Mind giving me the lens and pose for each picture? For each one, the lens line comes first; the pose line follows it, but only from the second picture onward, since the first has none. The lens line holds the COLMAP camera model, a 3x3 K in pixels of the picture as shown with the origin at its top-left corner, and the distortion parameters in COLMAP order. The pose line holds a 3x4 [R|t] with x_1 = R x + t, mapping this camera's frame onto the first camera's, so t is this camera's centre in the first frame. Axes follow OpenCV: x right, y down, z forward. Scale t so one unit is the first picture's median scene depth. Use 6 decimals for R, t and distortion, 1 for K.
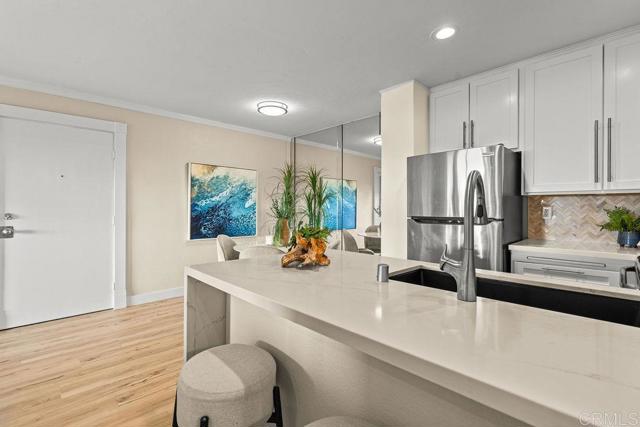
lens RADIAL K [[293.2, 0, 315.3], [0, 293.2, 209.0], [0, 0, 1]] dist [-0.000917, 0.000618]
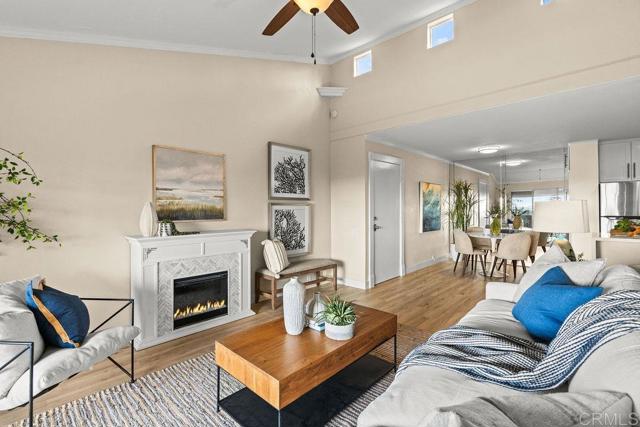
lens RADIAL K [[293.2, 0, 315.3], [0, 293.2, 209.0], [0, 0, 1]] dist [-0.000917, 0.000618]
pose [[0.998600, -0.006440, 0.052510, -1.046044], [0.006505, 0.999978, -0.001080, -0.018218], [-0.052502, 0.001420, 0.998620, -0.476326]]
